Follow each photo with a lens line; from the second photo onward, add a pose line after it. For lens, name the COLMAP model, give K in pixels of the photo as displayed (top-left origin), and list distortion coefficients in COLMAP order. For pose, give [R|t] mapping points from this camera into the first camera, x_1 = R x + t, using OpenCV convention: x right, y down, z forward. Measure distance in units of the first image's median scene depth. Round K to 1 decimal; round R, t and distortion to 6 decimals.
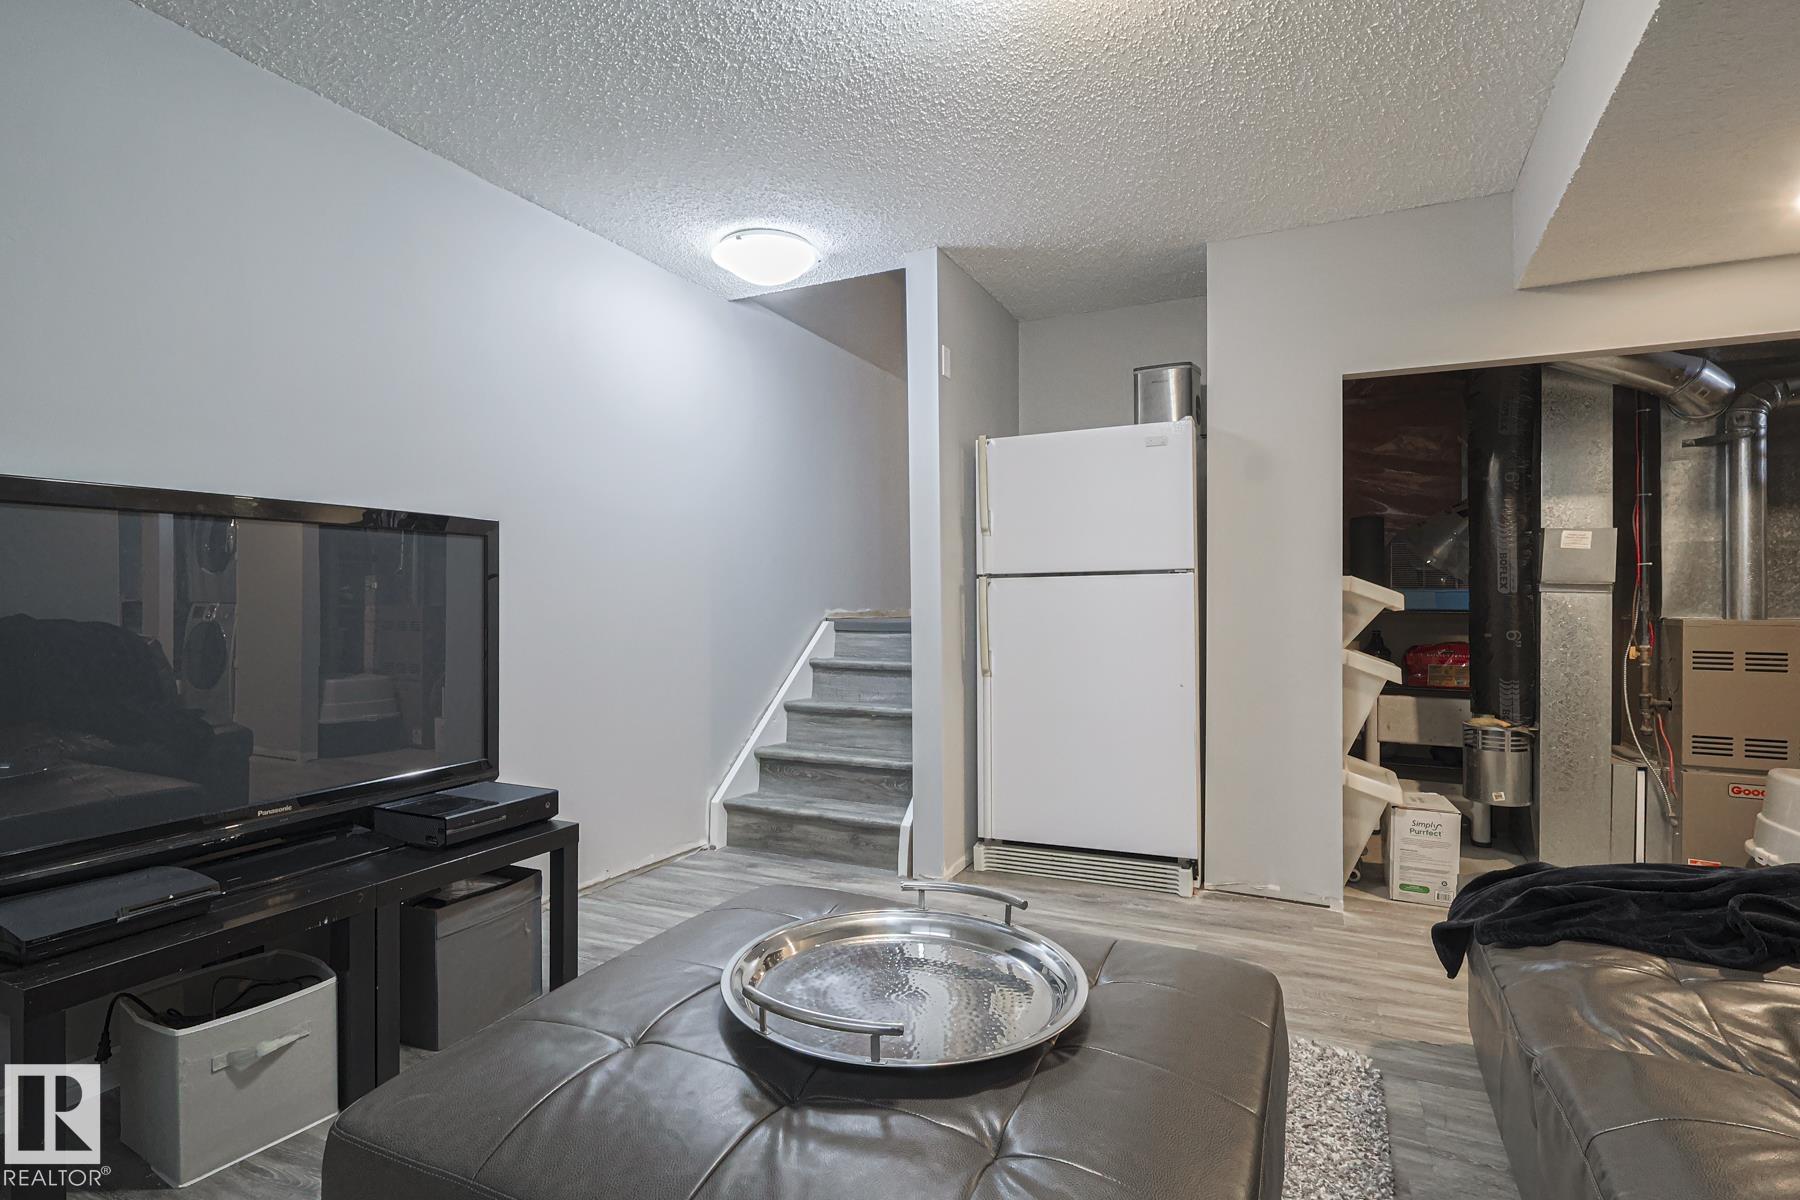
lens RADIAL K [[874.8, 0, 900.0], [0, 874.8, 600.0], [0, 0, 1]] dist [-0.000110, 0.000163]
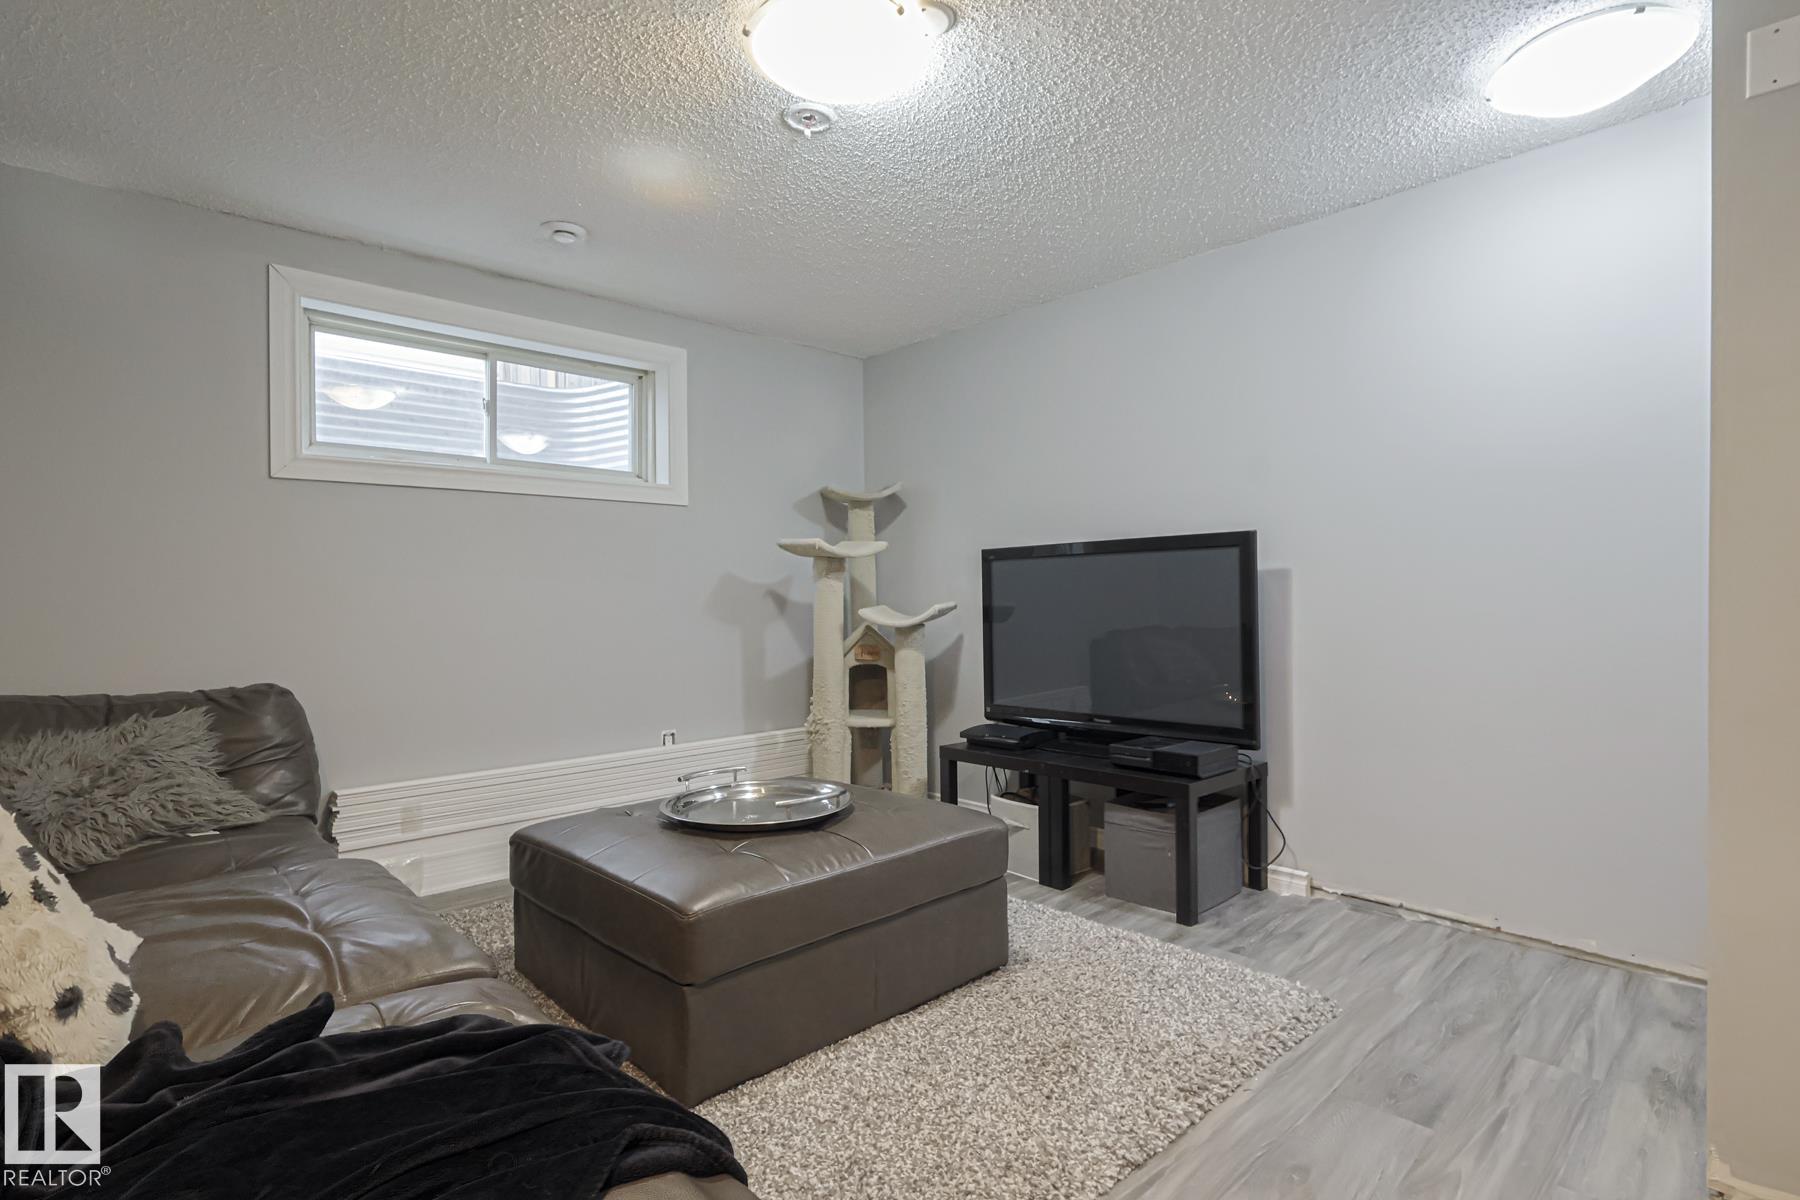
lens RADIAL K [[874.8, 0, 900.0], [0, 874.8, 600.0], [0, 0, 1]] dist [-0.000110, 0.000163]
pose [[-0.335775, 0.001038, -0.941942, 0.645201], [0.007239, 0.999973, -0.001478, 0.001107], [0.941915, -0.007315, -0.335773, 0.746419]]
